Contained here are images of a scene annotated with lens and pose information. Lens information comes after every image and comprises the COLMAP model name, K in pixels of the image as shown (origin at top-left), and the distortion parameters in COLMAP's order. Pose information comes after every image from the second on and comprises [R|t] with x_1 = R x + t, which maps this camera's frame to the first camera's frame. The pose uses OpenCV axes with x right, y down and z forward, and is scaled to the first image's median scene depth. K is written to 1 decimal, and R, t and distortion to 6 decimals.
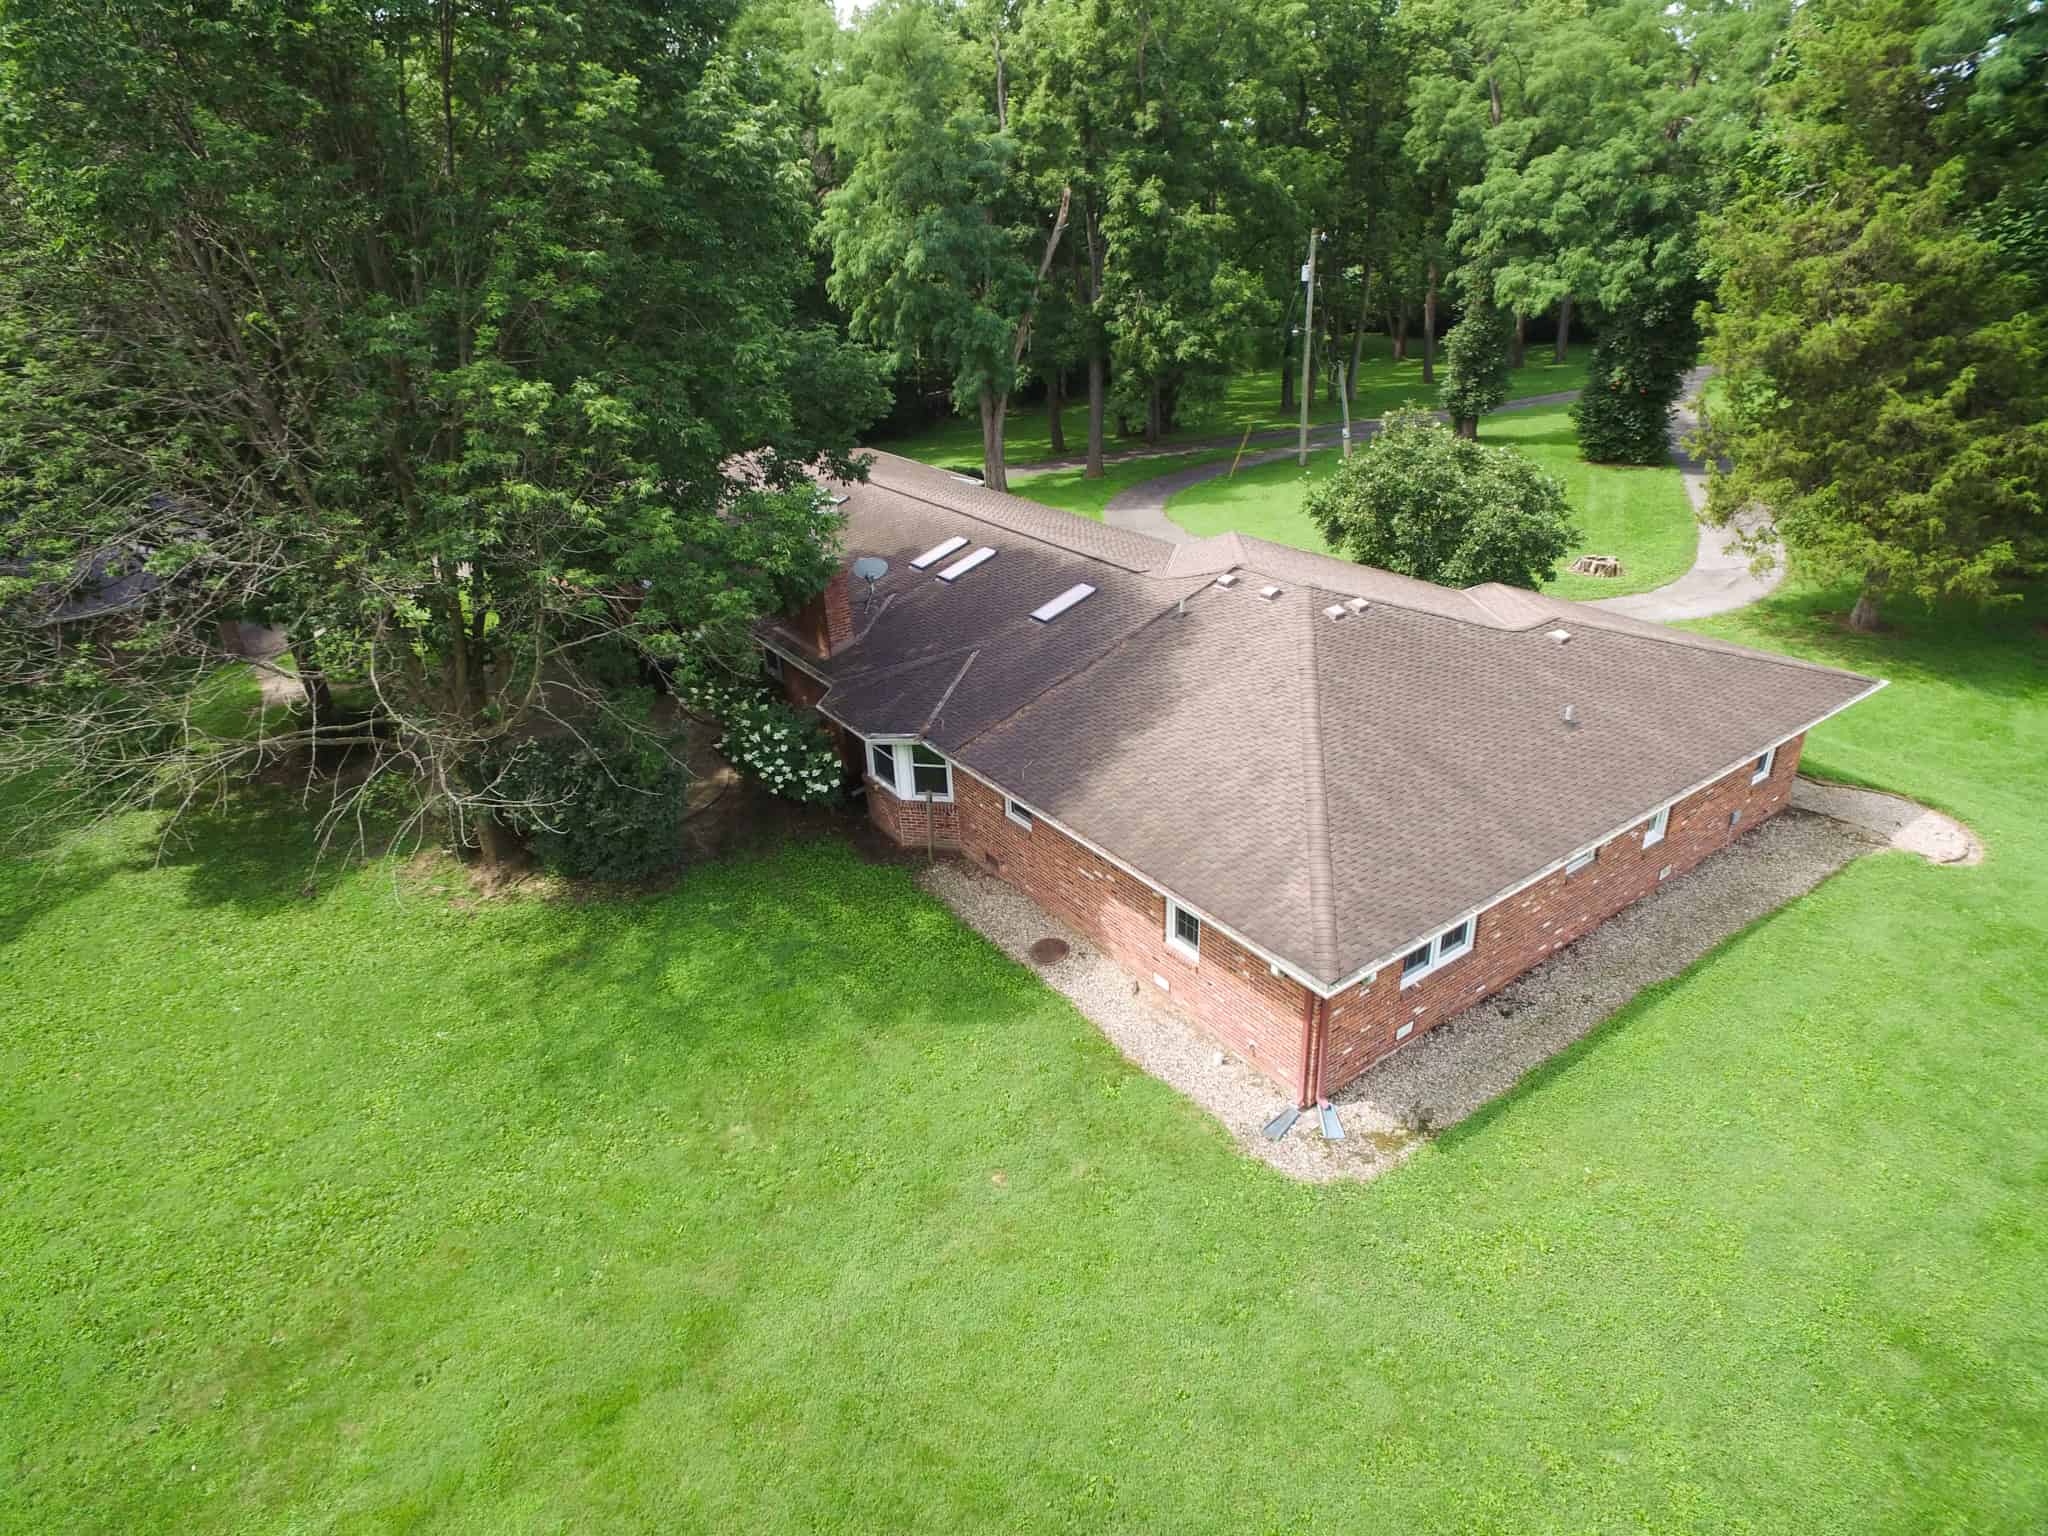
lens RADIAL K [[1192.2, 0, 1022.3], [0, 1192.2, 766.5], [0, 0, 1]] dist [-0.005152, 0.007910]
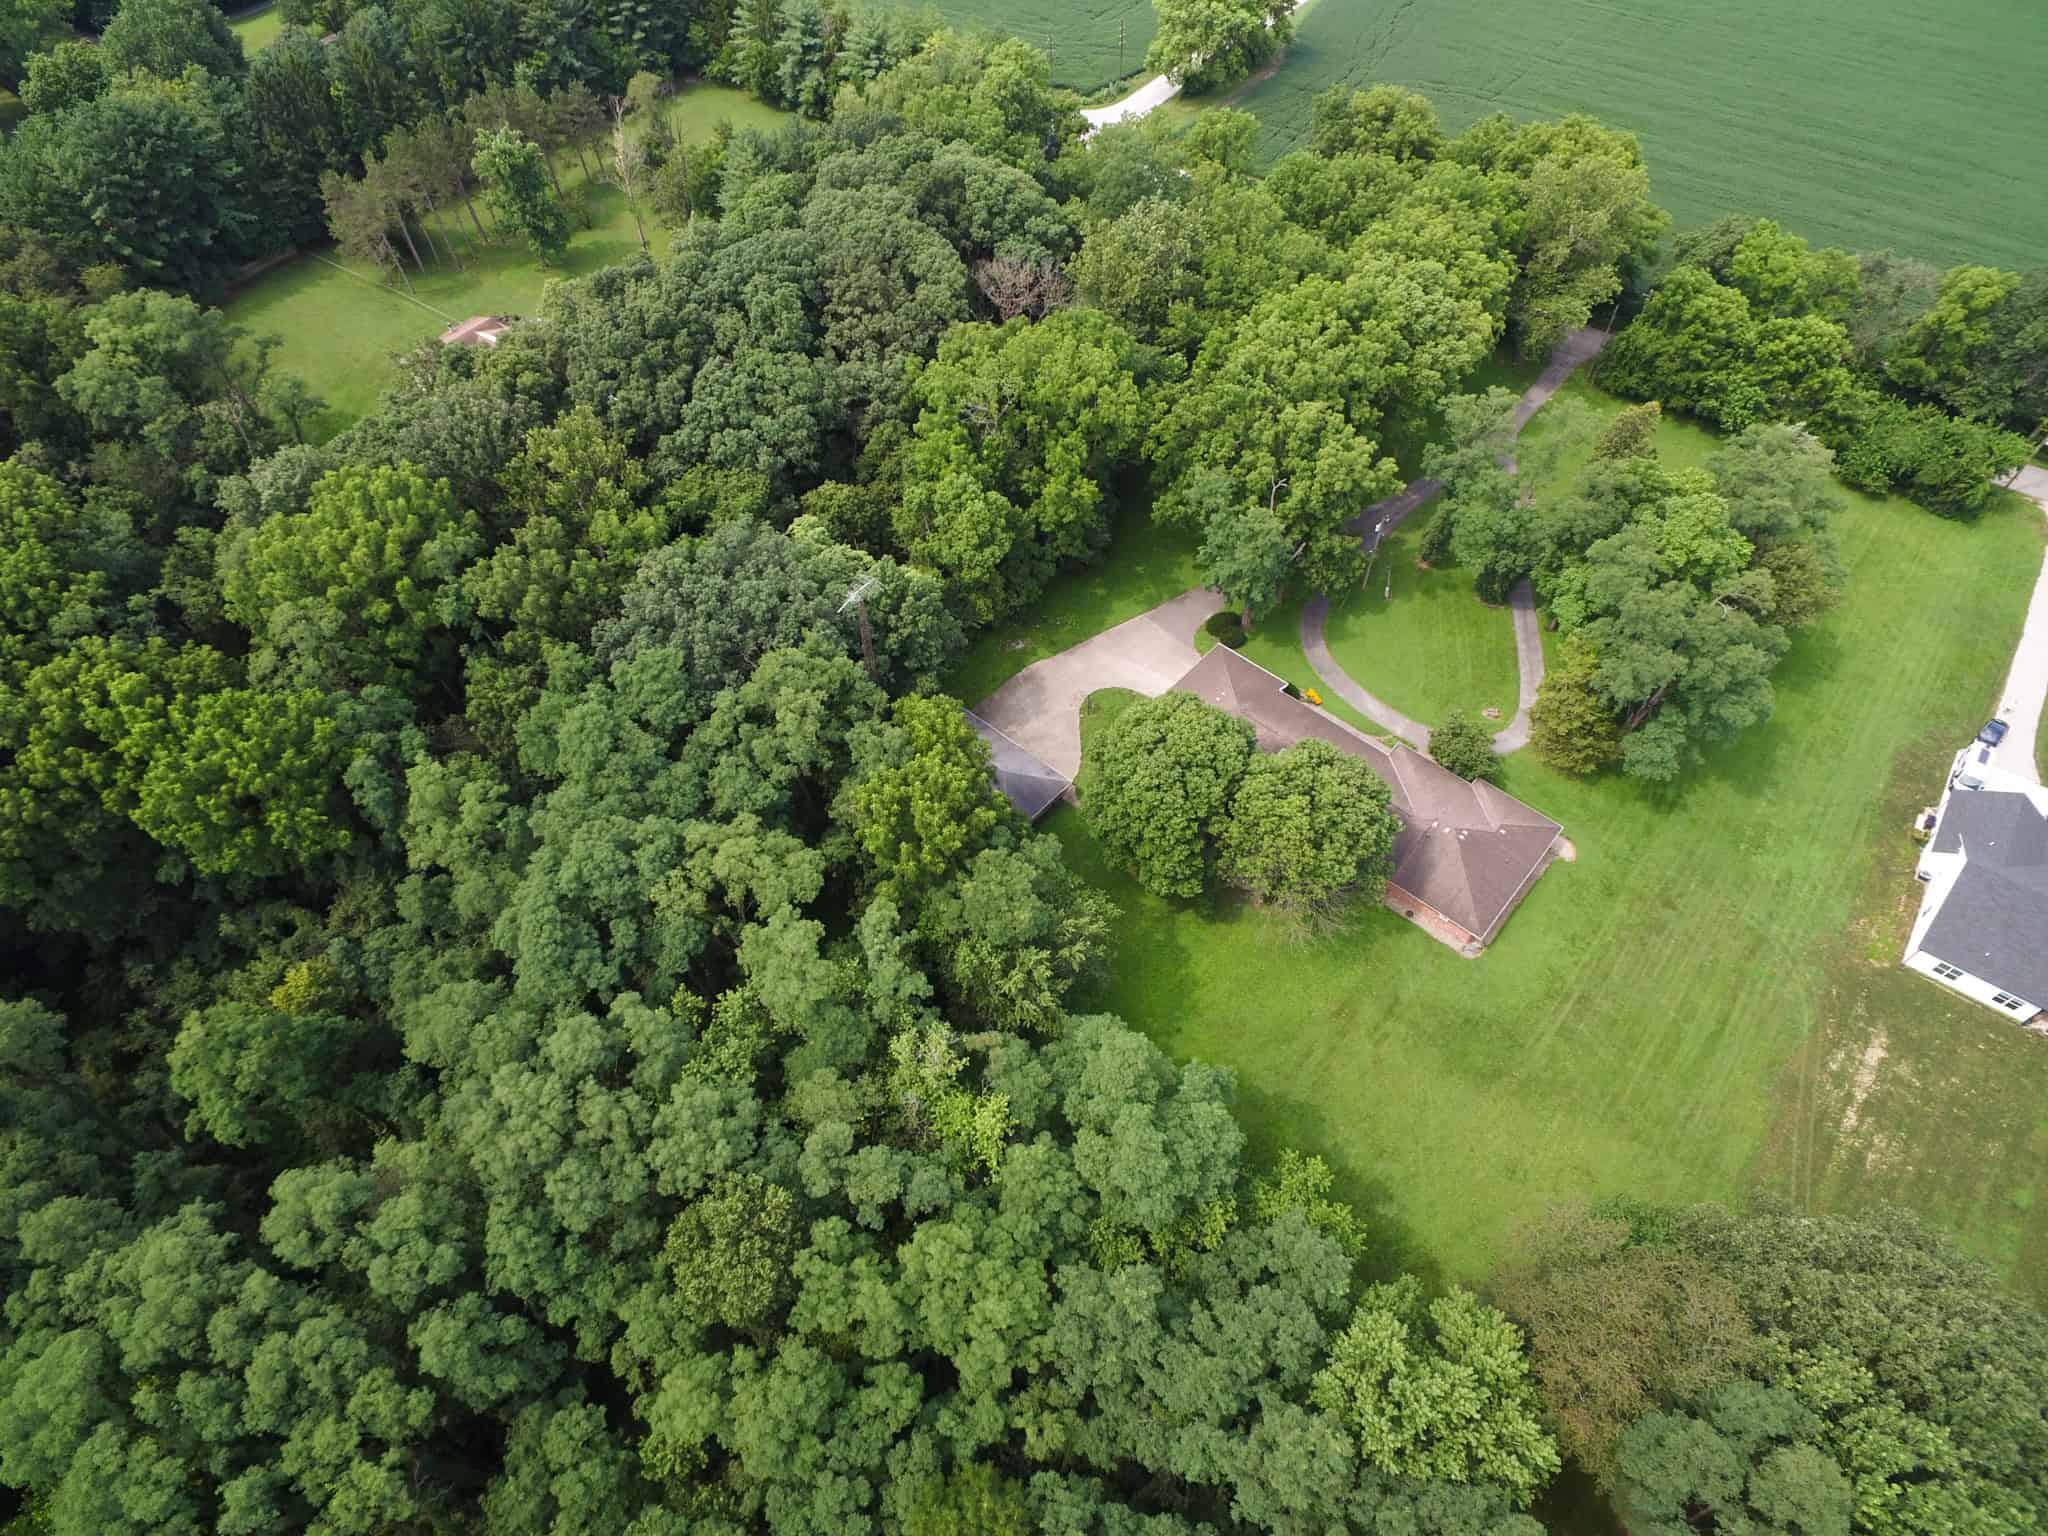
lens RADIAL K [[1192.2, 0, 1020.1], [0, 1192.2, 769.9], [0, 0, 1]] dist [-0.005152, 0.007910]
pose [[0.971018, -0.160141, 0.177423, -2.173166], [0.062721, 0.887054, 0.457385, -2.558183], [-0.230630, -0.433000, 0.871390, -2.533073]]
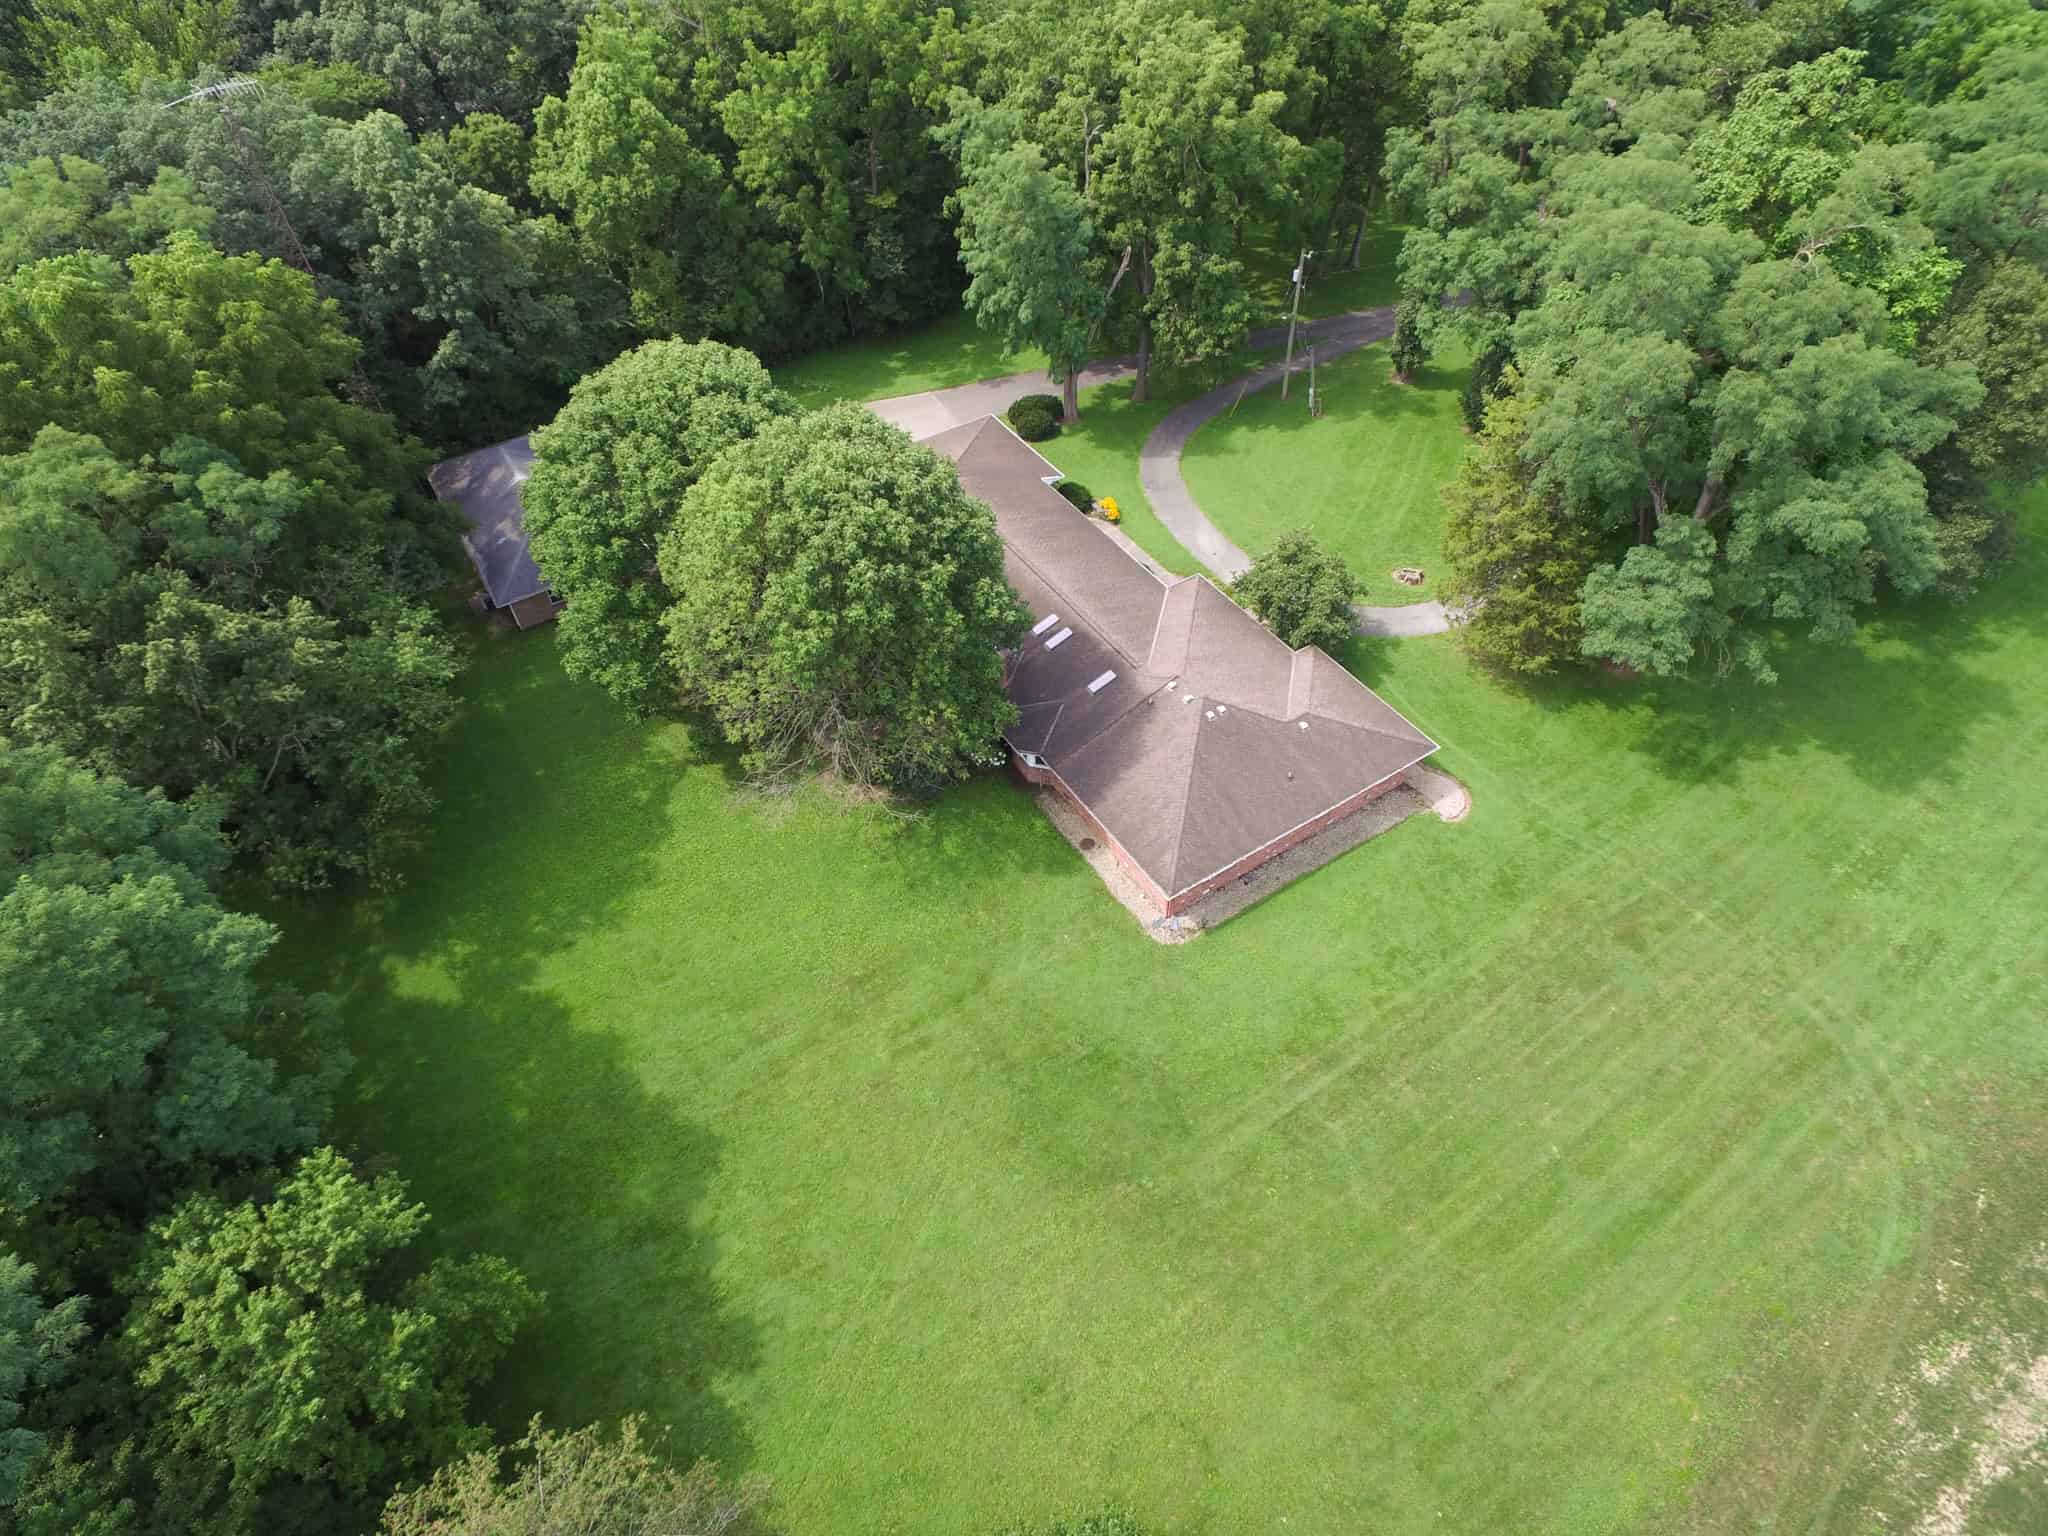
lens RADIAL K [[1192.2, 0, 1025.6], [0, 1192.2, 770.5], [0, 0, 1]] dist [-0.005152, 0.007910]
pose [[0.998618, 0.042731, -0.030585, -0.036140], [-0.028417, 0.928715, 0.369703, -0.878027], [0.044202, -0.368323, 0.928646, -1.273921]]
